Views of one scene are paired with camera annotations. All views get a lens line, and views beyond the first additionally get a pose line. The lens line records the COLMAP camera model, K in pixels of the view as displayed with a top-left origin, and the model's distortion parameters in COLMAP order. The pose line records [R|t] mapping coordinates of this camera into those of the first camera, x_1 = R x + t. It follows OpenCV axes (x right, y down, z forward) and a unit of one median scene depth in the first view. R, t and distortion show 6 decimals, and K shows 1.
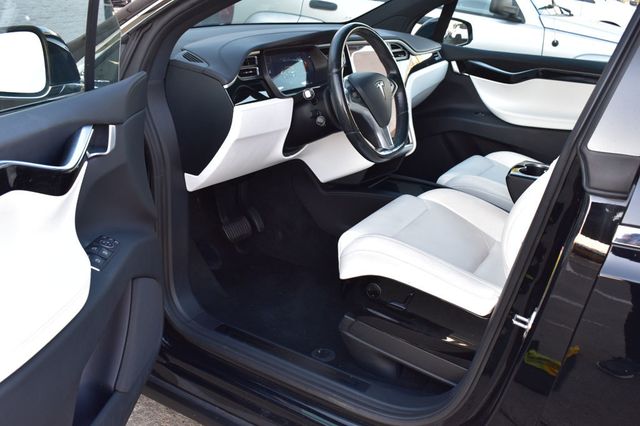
lens RADIAL K [[619.7, 0, 320.2], [0, 619.7, 210.7], [0, 0, 1]] dist [-0.056640, 0.000000]
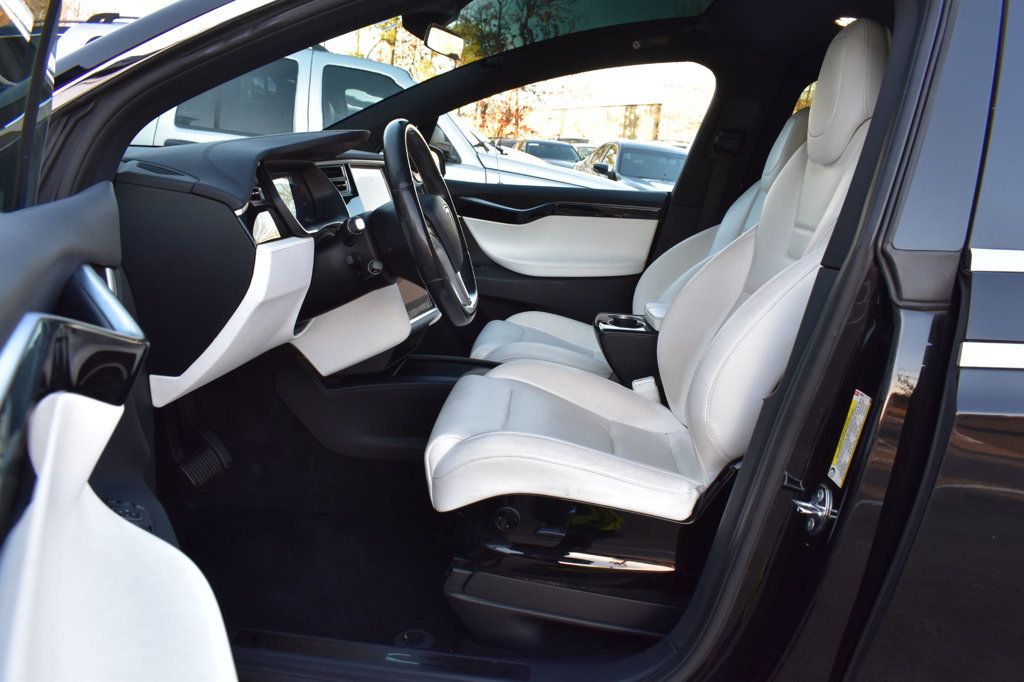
lens RADIAL K [[790.8, 0, 512.6], [0, 790.8, 346.8], [0, 0, 1]] dist [-0.085759, 0.010673]
pose [[0.893752, -0.104701, 0.436170, -0.220676], [0.144810, 0.987660, -0.059644, 0.002675], [-0.424543, 0.116469, 0.897885, 0.218008]]
